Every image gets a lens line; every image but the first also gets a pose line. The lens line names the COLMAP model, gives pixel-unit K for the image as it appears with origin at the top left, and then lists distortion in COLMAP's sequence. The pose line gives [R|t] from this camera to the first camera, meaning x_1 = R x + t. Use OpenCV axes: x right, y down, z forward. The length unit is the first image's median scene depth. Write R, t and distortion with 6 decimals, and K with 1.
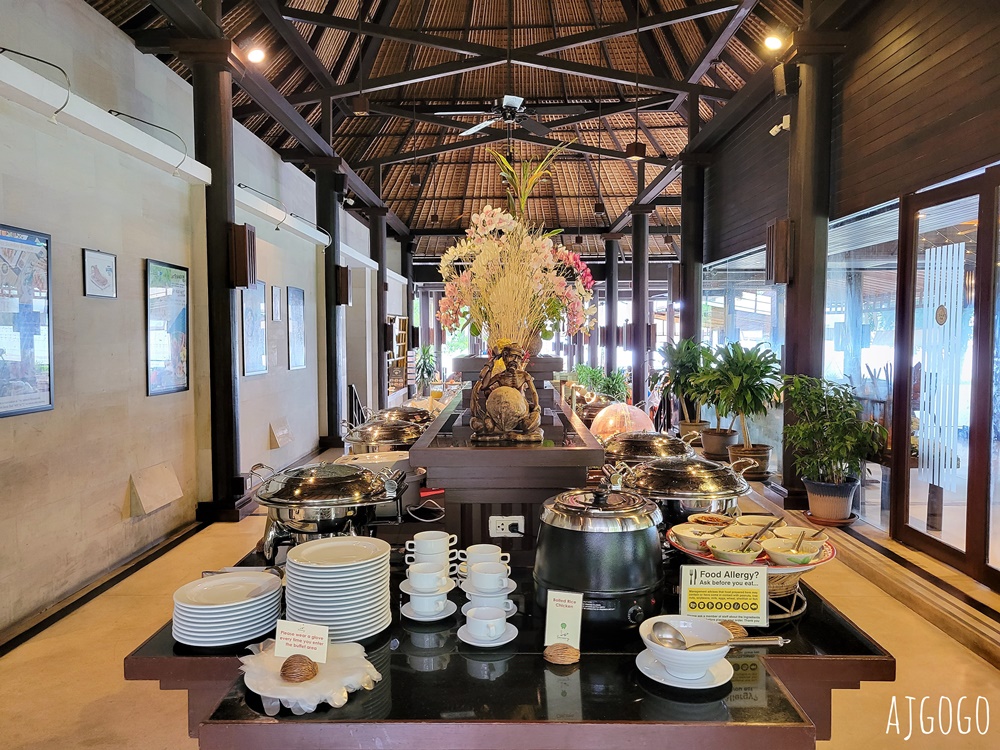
lens RADIAL K [[777.2, 0, 499.0], [0, 777.2, 372.7], [0, 0, 1]] dist [0.034119, -0.002049]
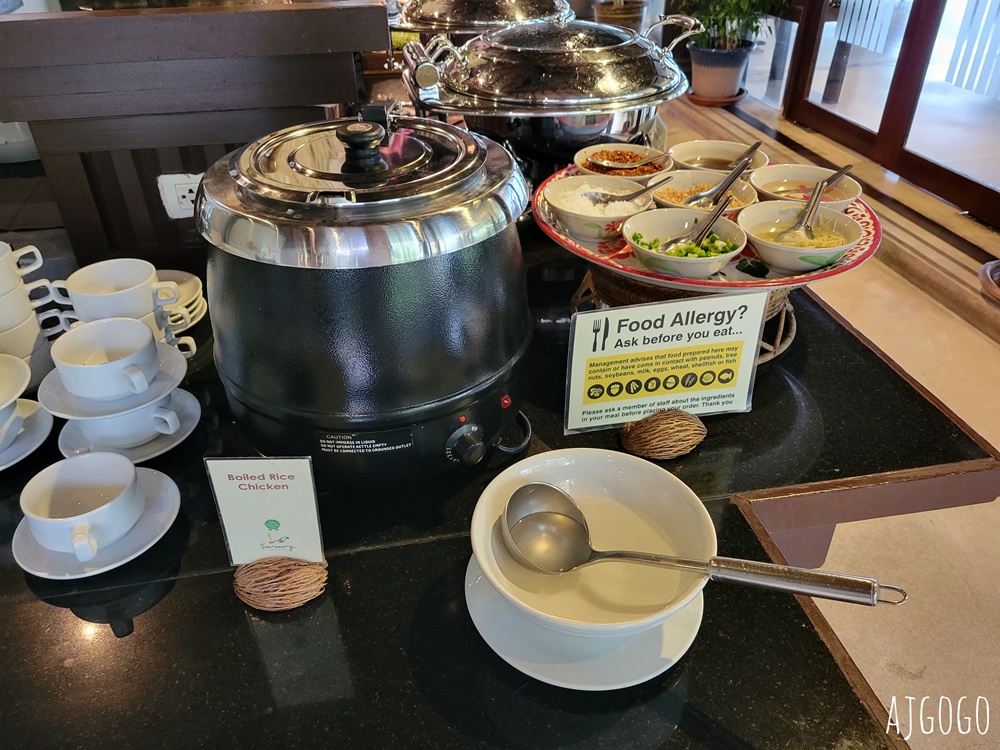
lens RADIAL K [[777.2, 0, 499.0], [0, 777.2, 372.7], [0, 0, 1]] dist [0.034119, -0.002049]
pose [[0.980497, -0.112430, 0.161199, 0.098394], [0.016622, 0.864710, 0.501996, 0.054702], [-0.195830, -0.489526, 0.849714, 0.503805]]
